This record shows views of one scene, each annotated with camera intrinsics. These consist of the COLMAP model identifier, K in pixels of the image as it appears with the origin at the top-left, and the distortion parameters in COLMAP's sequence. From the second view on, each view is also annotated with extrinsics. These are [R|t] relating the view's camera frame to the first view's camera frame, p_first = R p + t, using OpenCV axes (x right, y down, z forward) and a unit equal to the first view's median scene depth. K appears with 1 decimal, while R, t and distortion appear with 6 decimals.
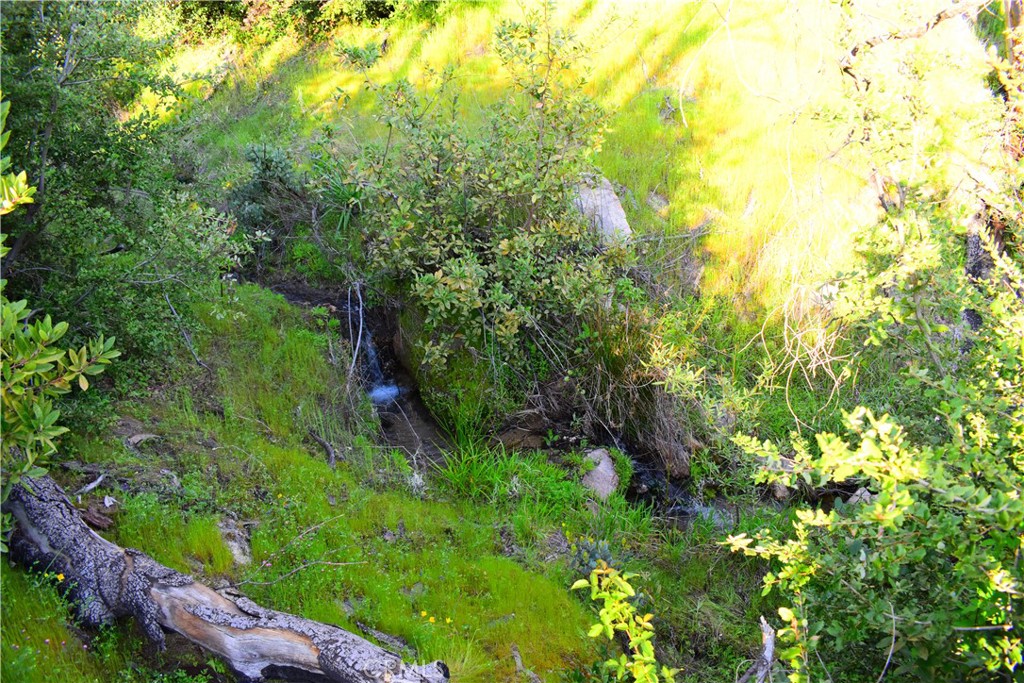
lens RADIAL K [[852.3, 0, 512.0], [0, 852.3, 341.5], [0, 0, 1]] dist [-0.093608, -0.002559]
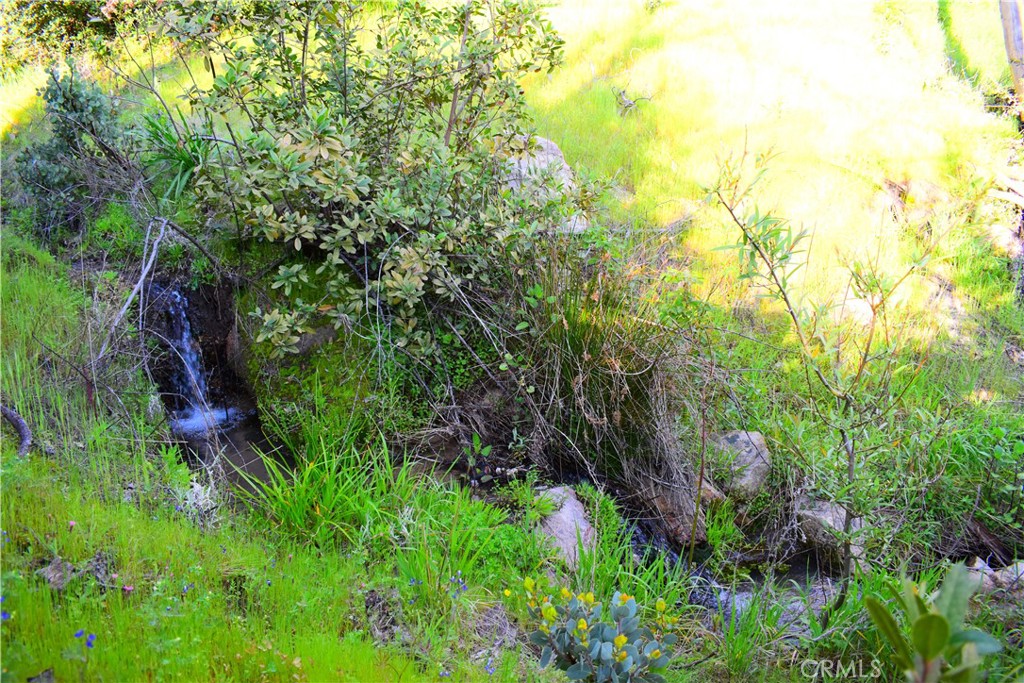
lens RADIAL K [[800.9, 0, 512.0], [0, 800.9, 341.5], [0, 0, 1]] dist [-0.086901, 0.002096]
pose [[0.993251, 0.034740, 0.110659, 0.008500], [-0.008656, 0.973632, -0.227961, 0.151411], [-0.115661, 0.225465, 0.967361, 0.458011]]
